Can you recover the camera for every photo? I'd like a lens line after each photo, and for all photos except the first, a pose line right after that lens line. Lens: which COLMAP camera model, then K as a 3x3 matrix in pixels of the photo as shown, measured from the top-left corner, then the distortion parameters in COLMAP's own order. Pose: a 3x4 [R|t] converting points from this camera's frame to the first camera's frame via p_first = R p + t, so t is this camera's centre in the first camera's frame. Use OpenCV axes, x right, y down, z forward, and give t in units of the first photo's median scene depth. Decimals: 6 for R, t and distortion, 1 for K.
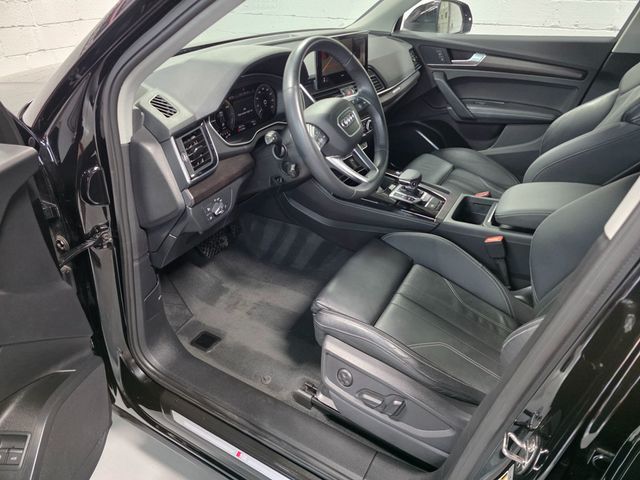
lens RADIAL K [[435.8, 0, 319.6], [0, 435.8, 234.8], [0, 0, 1]] dist [0.078857, -0.077154]
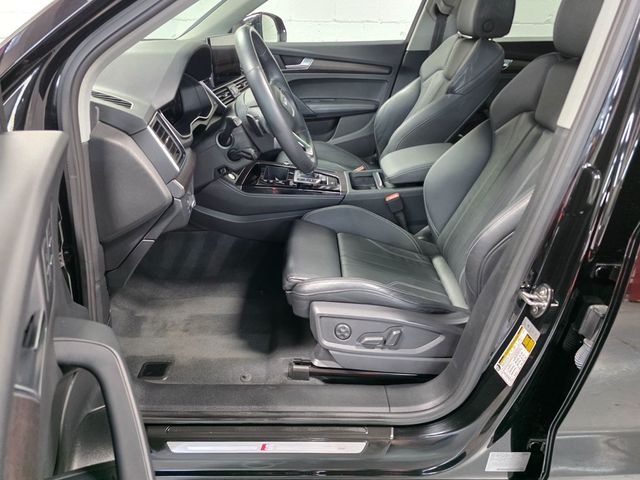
lens RADIAL K [[435.8, 0, 319.6], [0, 435.8, 234.8], [0, 0, 1]] dist [0.078857, -0.077154]
pose [[0.864082, -0.219262, 0.453086, -0.357364], [0.245474, 0.969403, 0.000979, 0.063301], [-0.439437, 0.110375, 0.891466, 0.026517]]
